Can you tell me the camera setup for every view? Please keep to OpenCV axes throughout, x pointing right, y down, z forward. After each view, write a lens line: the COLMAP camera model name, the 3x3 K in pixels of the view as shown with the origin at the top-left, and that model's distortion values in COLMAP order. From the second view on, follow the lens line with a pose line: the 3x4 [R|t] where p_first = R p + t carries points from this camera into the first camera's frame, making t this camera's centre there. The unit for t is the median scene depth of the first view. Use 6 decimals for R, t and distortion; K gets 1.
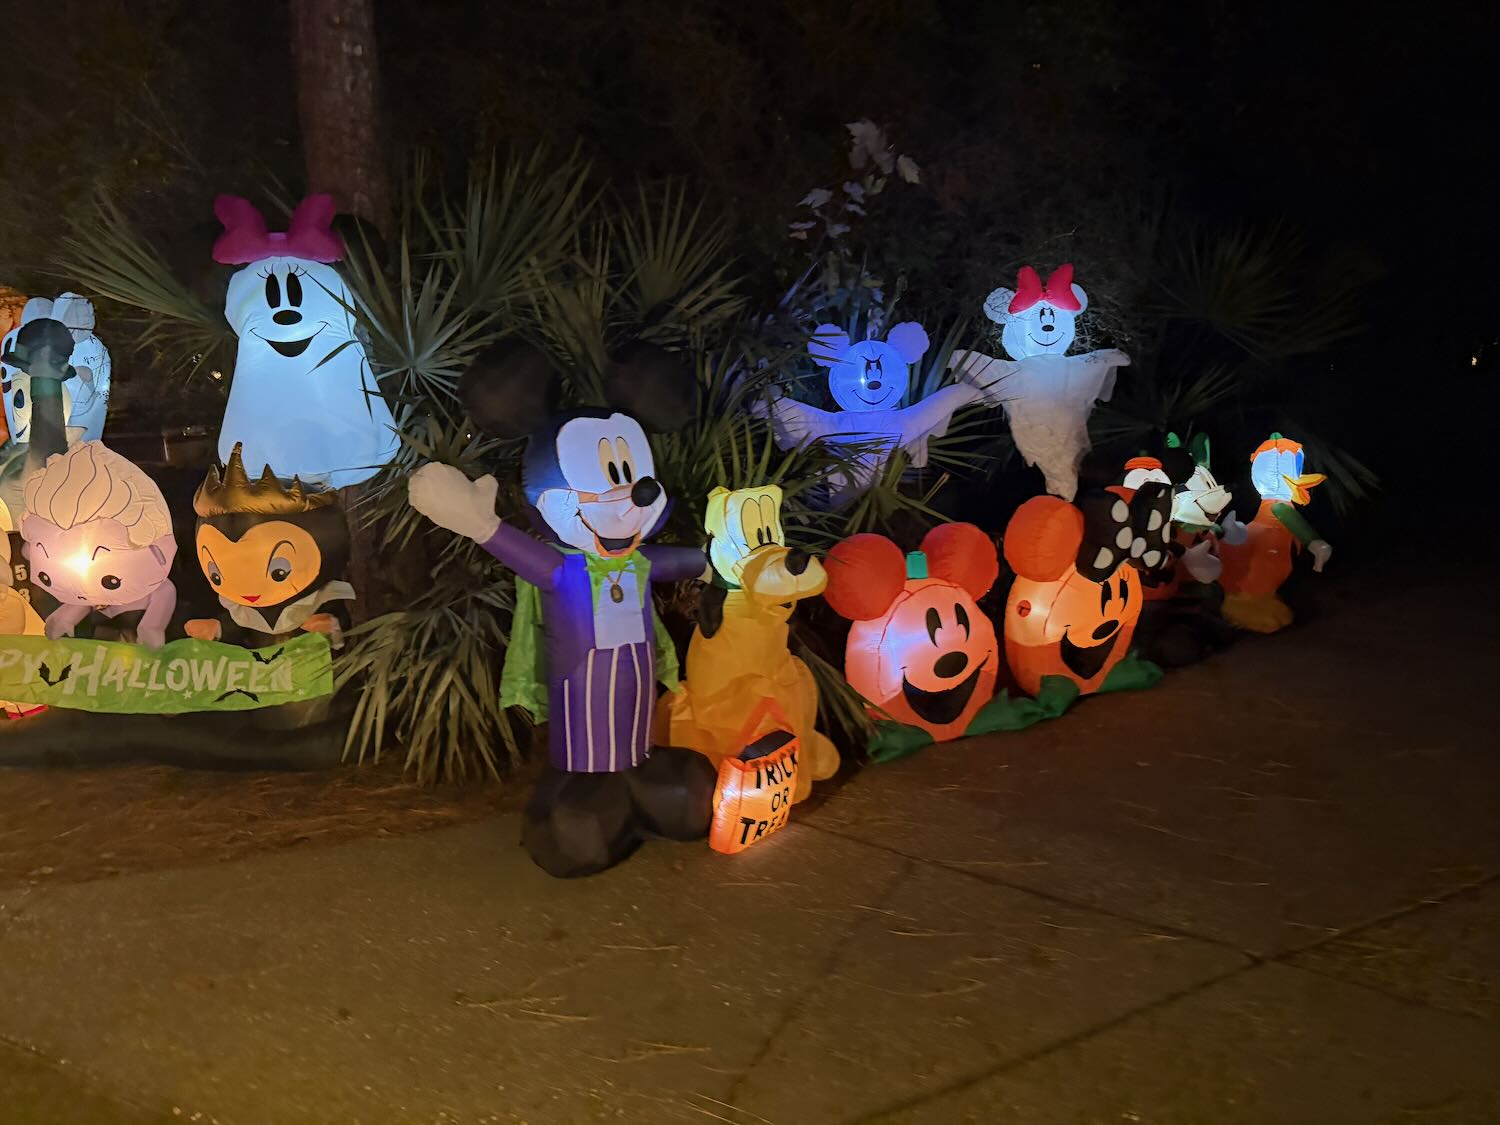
lens RADIAL K [[1036.9, 0, 749.5], [0, 1036.9, 561.2], [0, 0, 1]] dist [0.022638, -0.009437]
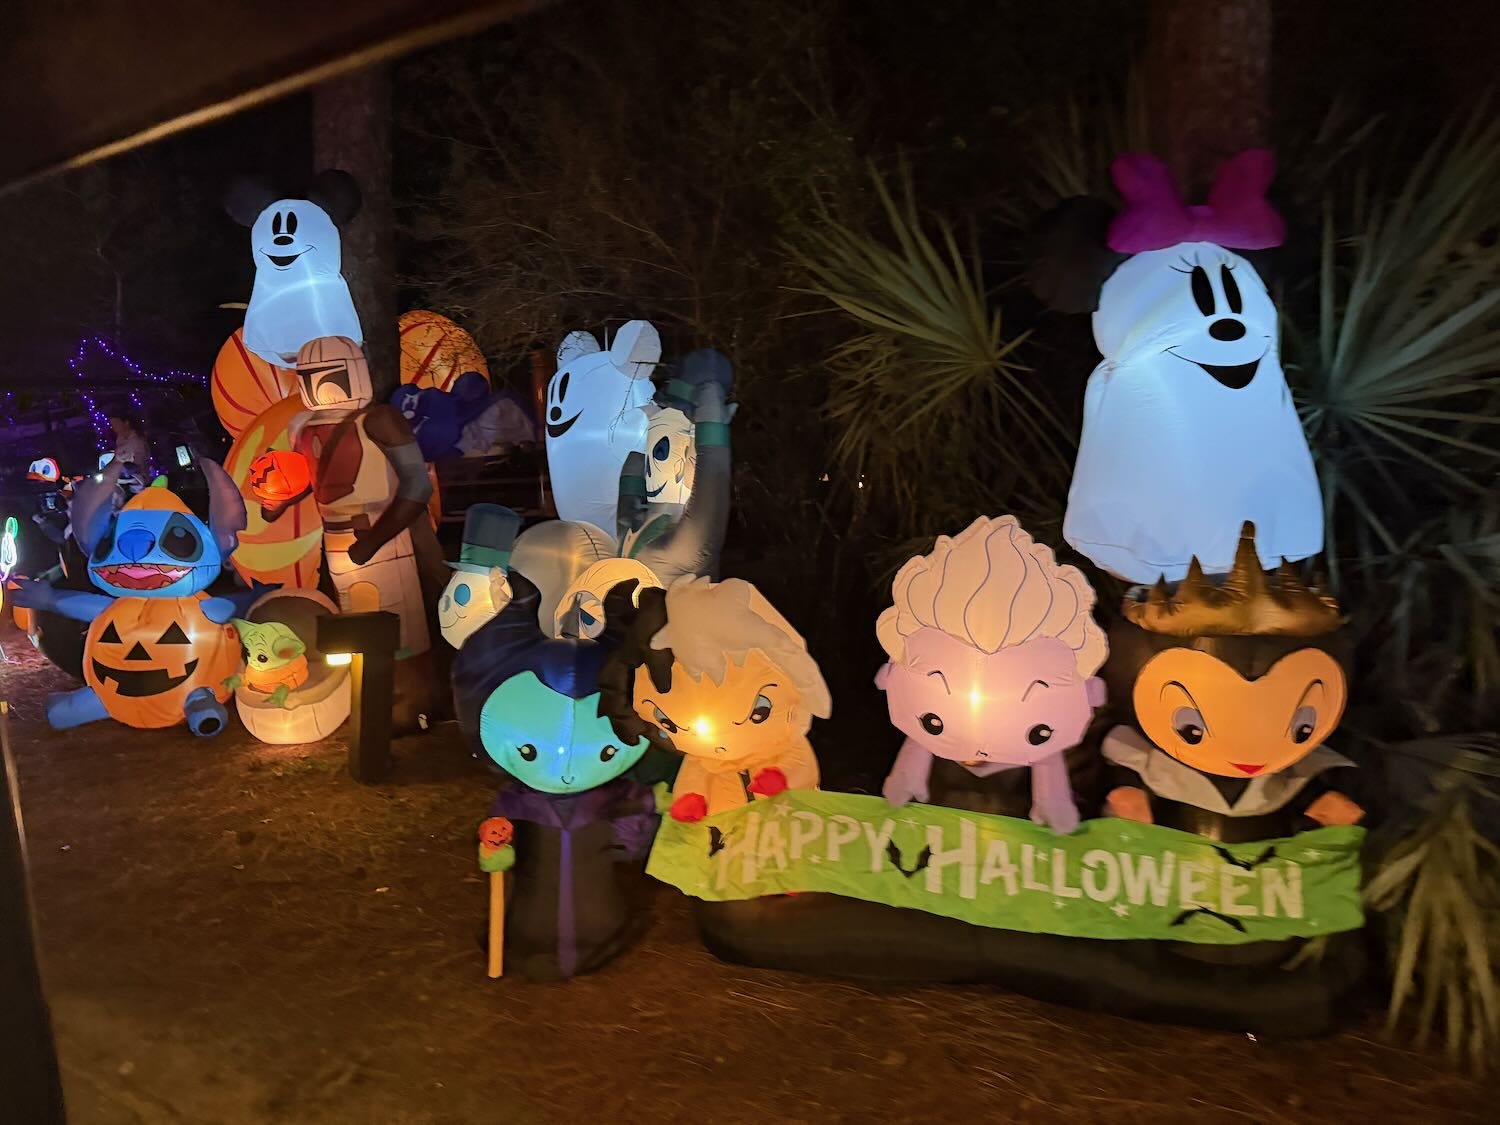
lens RADIAL K [[1036.9, 0, 749.8], [0, 1036.9, 563.6], [0, 0, 1]] dist [0.022638, -0.009437]
pose [[0.985026, 0.025696, -0.170483, -0.656543], [-0.032872, 0.998682, -0.039406, -0.051735], [0.169246, 0.044420, 0.984572, 0.318171]]
